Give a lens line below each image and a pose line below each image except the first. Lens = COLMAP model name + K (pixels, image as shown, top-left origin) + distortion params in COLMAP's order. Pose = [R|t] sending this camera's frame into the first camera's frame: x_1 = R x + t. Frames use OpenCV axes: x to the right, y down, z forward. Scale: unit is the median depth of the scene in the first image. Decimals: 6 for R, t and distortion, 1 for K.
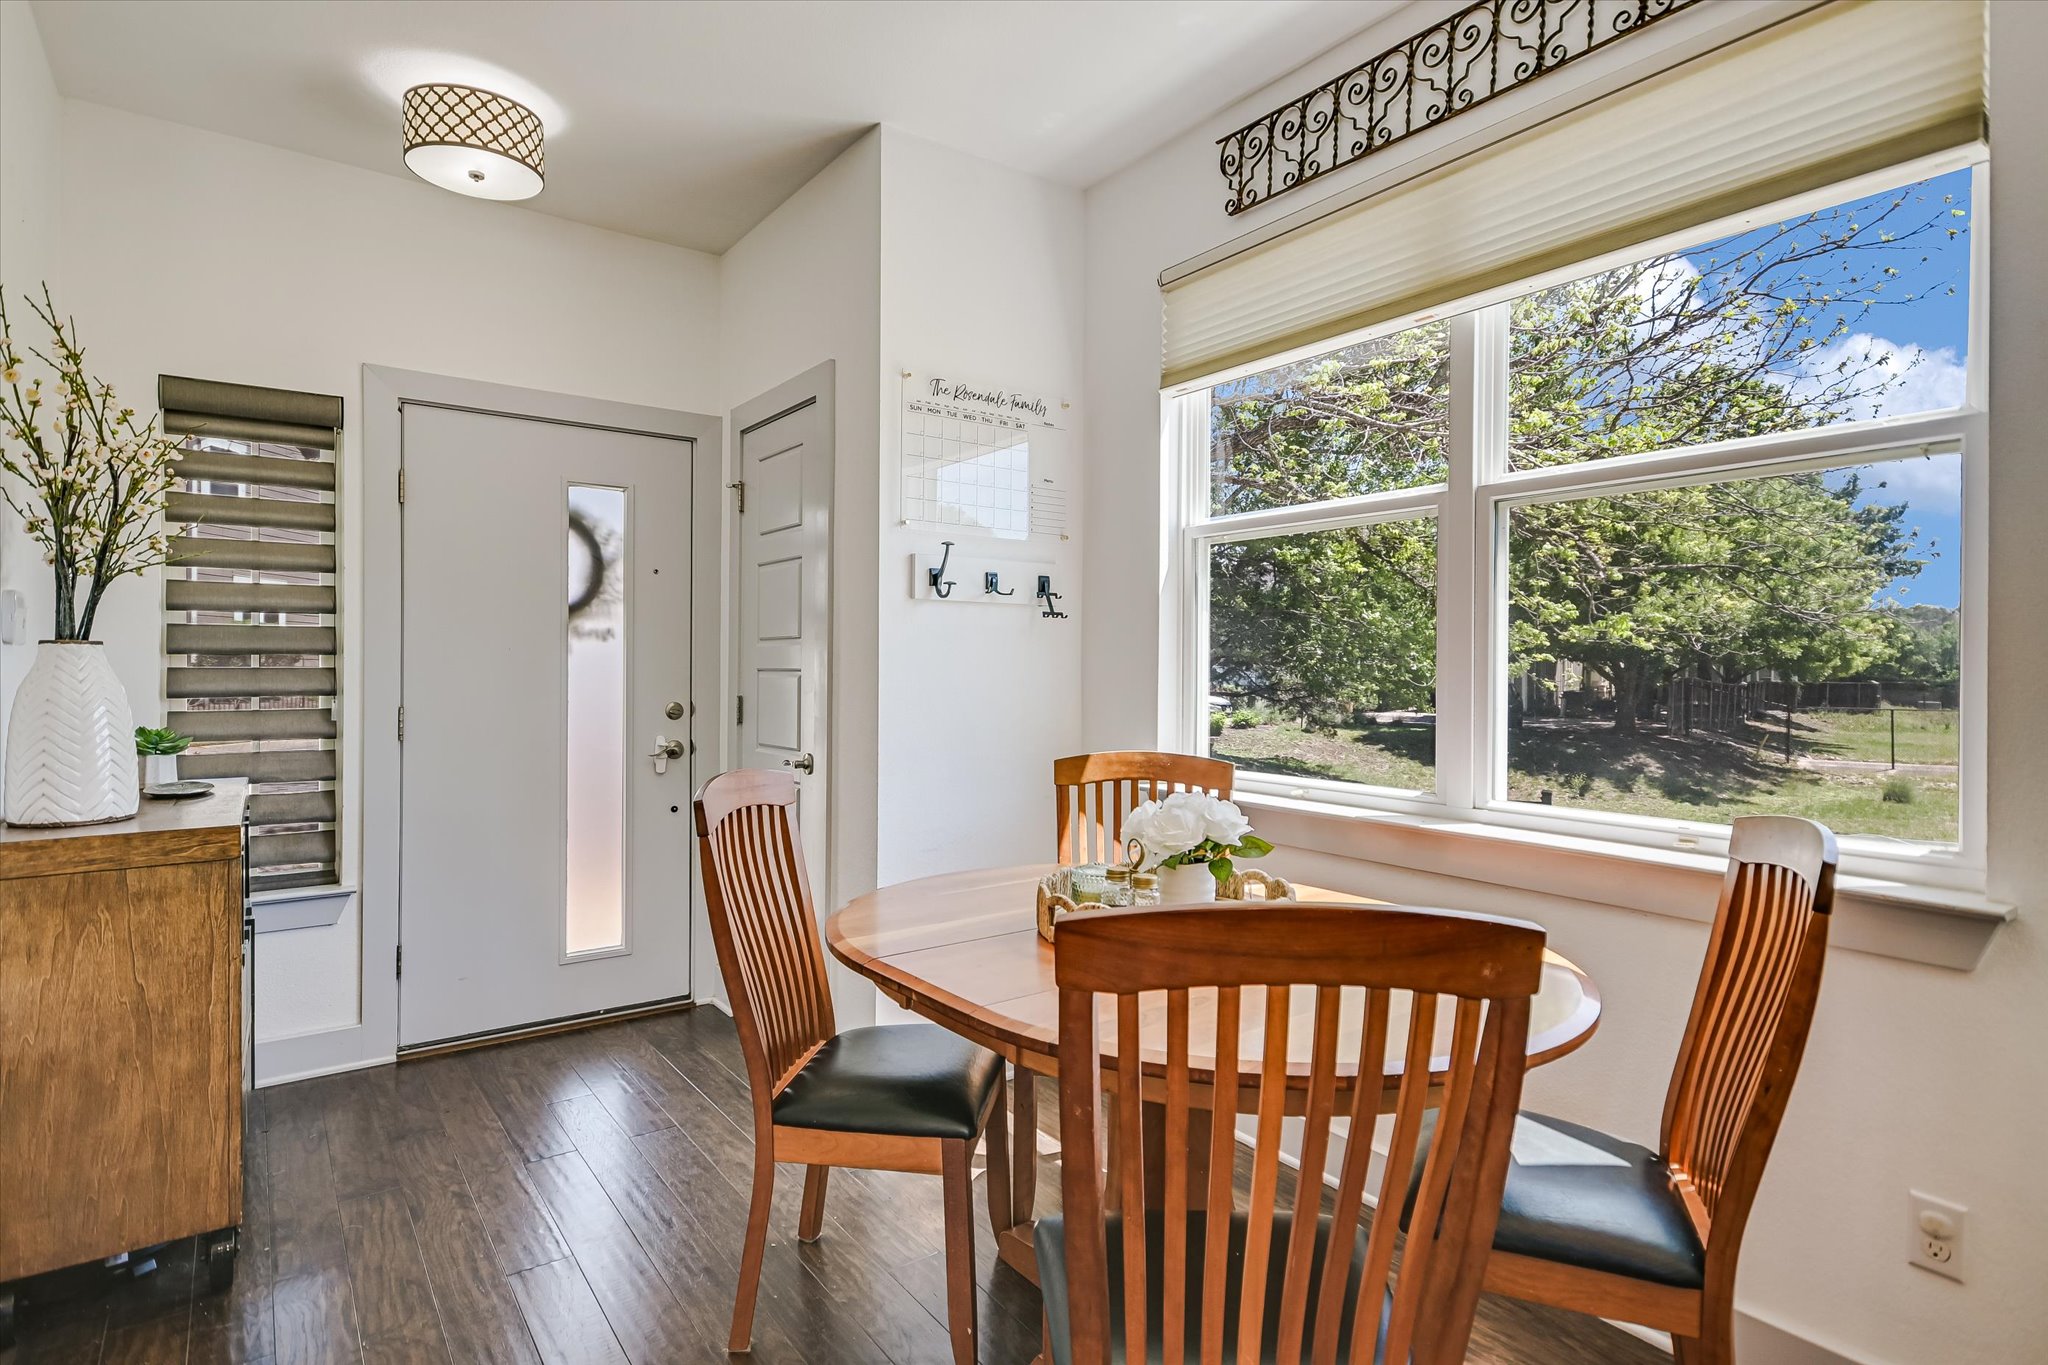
lens RADIAL K [[1031.6, 0, 1025.7], [0, 1031.6, 691.2], [0, 0, 1]] dist [-0.026372, -0.000624]
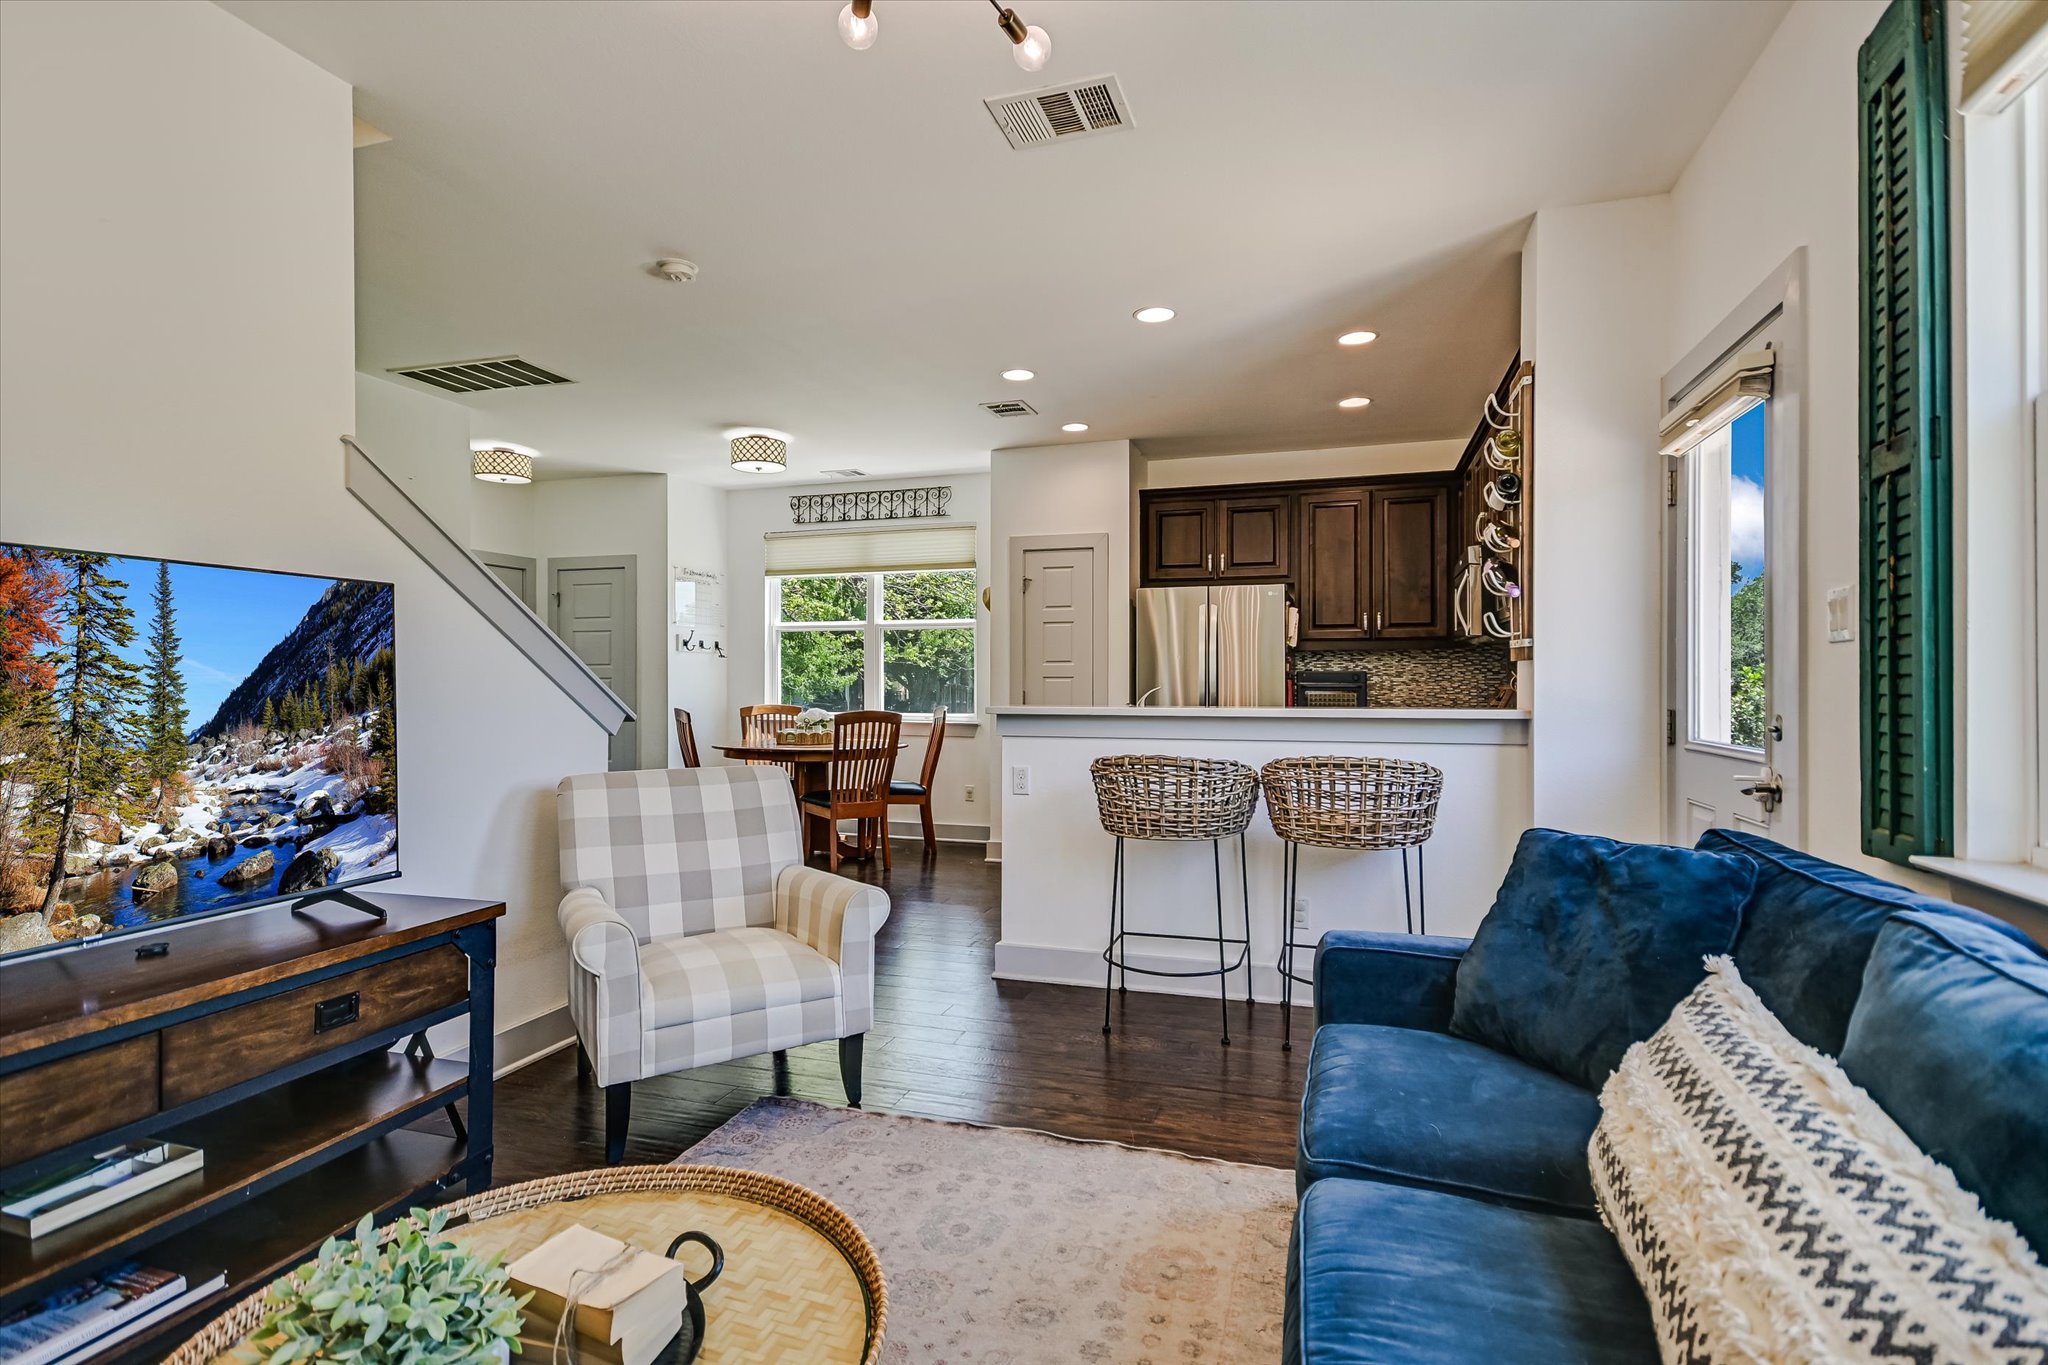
lens RADIAL K [[1031.6, 0, 1029.1], [0, 1031.6, 684.4], [0, 0, 1]] dist [-0.026372, -0.000624]
pose [[0.801993, -0.005099, 0.597311, -1.001644], [0.015593, 0.999802, -0.012401, 0.046372], [-0.597130, 0.019260, 0.801914, -1.722317]]
